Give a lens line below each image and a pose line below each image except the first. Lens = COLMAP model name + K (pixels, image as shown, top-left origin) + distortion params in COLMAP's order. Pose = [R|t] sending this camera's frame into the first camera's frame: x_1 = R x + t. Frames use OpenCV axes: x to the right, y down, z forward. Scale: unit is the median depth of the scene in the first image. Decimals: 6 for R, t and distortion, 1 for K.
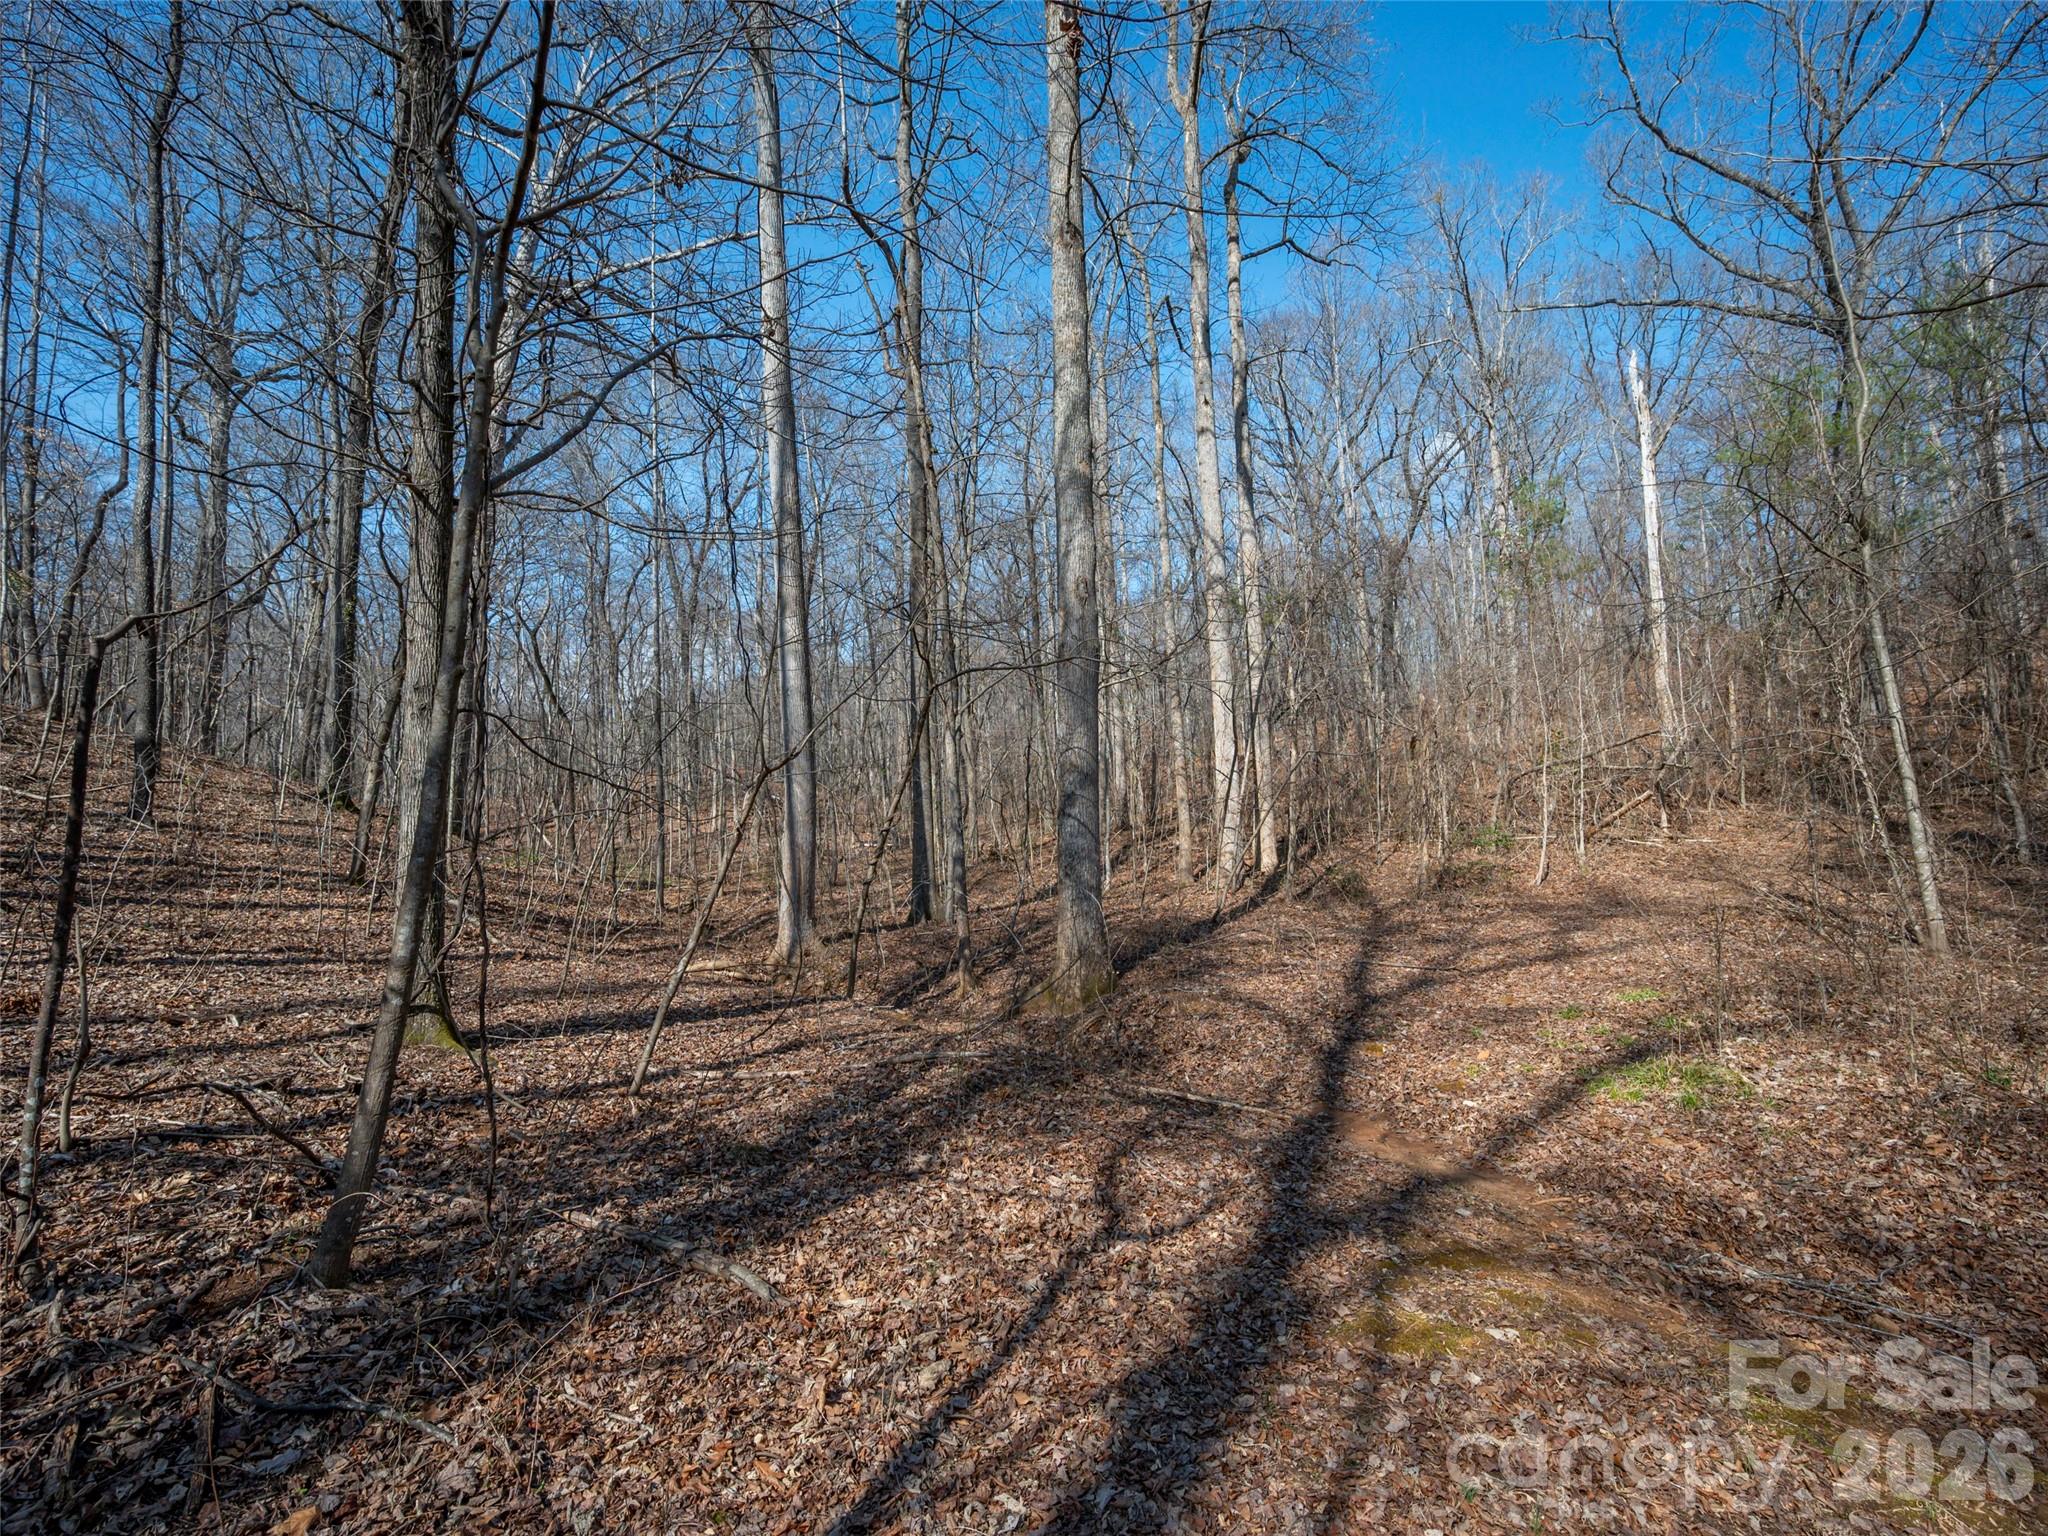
lens RADIAL K [[909.0, 0, 1027.9], [0, 909.0, 771.9], [0, 0, 1]] dist [-0.001085, 0.000186]
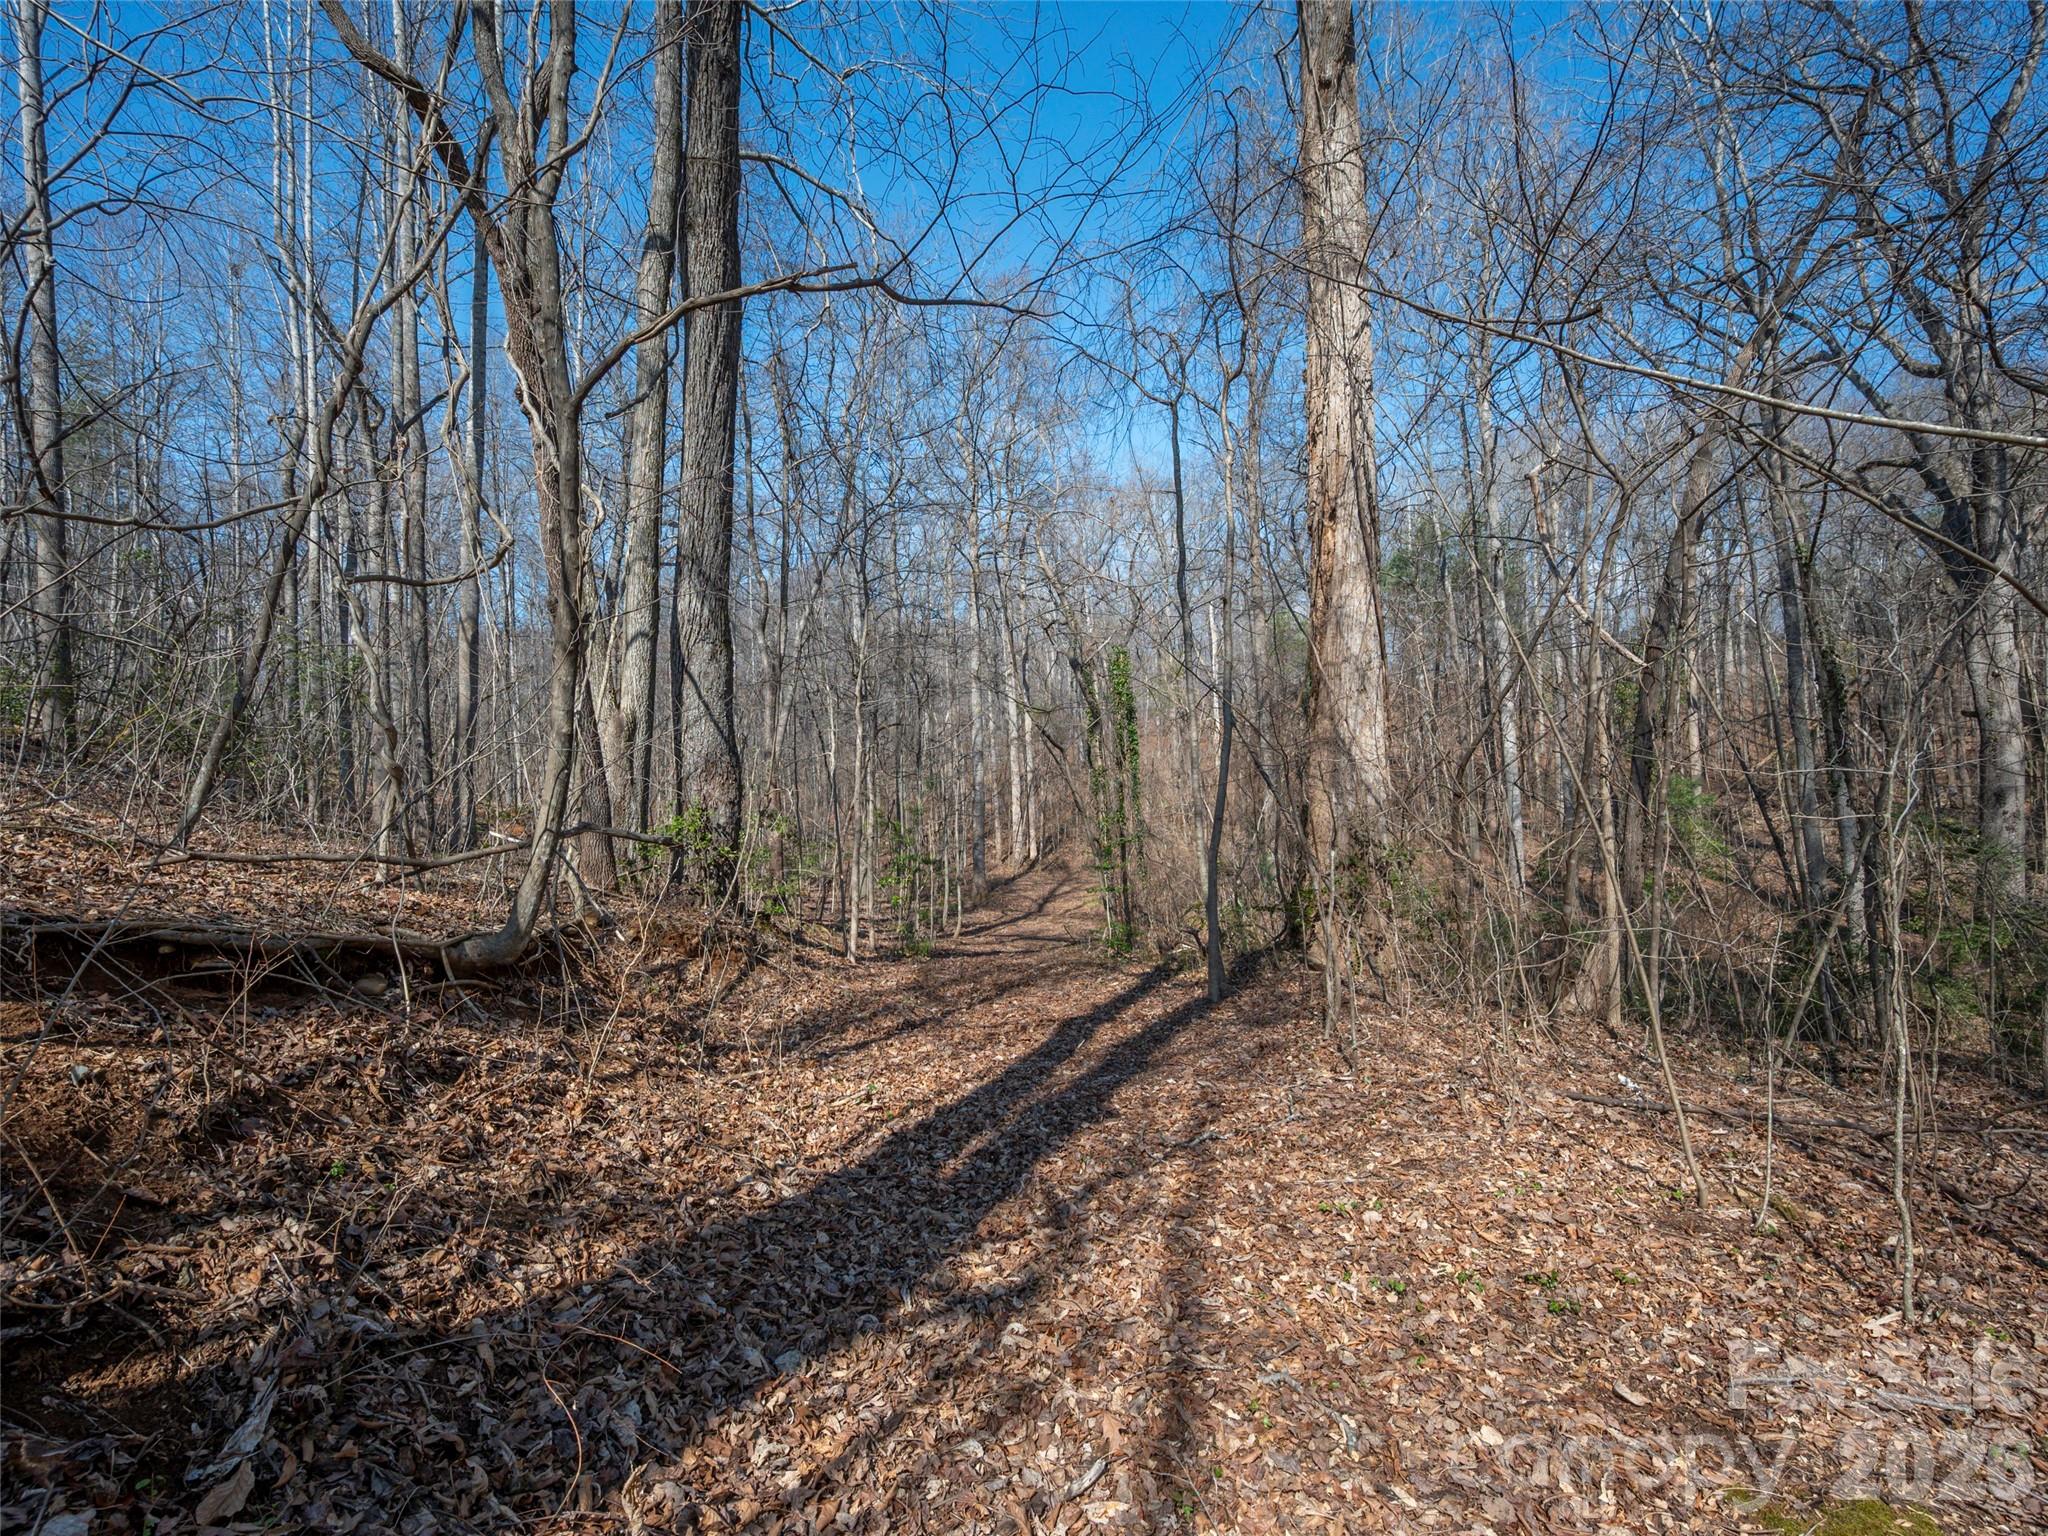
lens RADIAL K [[909.0, 0, 1027.9], [0, 909.0, 771.9], [0, 0, 1]] dist [-0.001085, 0.000186]
pose [[0.972662, 0.008323, 0.232075, -0.338235], [-0.018056, 0.999043, 0.039845, -0.234718], [-0.231522, -0.042946, 0.971881, -1.450013]]
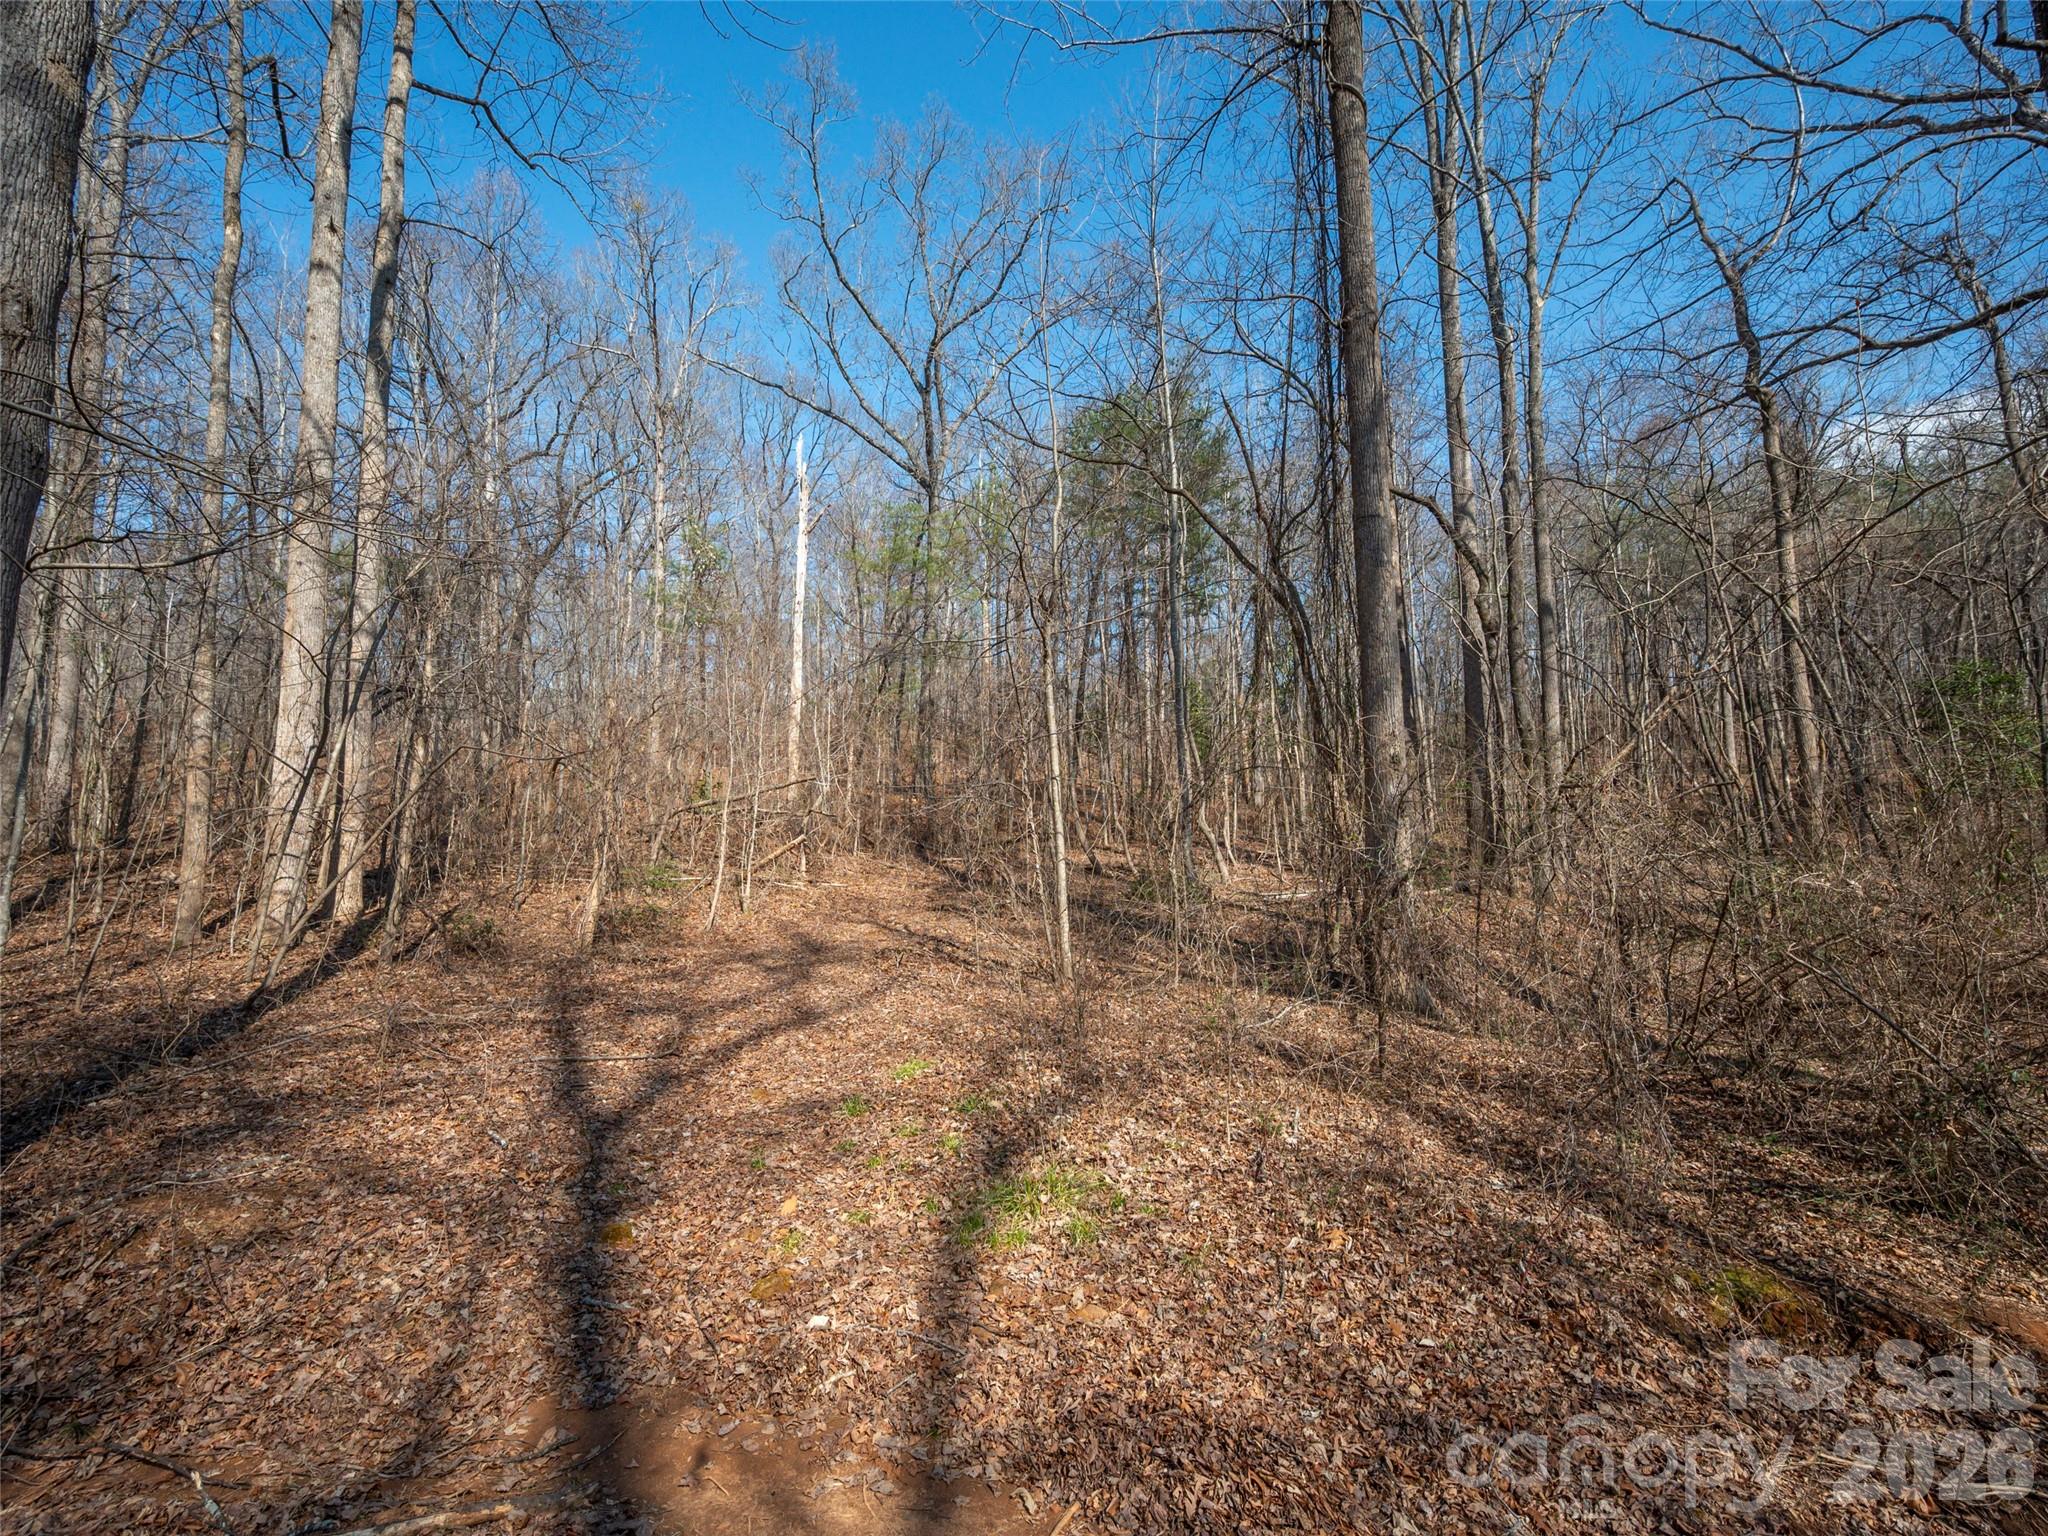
lens RADIAL K [[909.0, 0, 1027.9], [0, 909.0, 771.9], [0, 0, 1]] dist [-0.001085, 0.000186]
pose [[0.602165, 0.110569, 0.790678, 0.017818], [-0.076554, 0.993797, -0.080672, 0.014180], [-0.794693, -0.011952, 0.606894, 0.179305]]
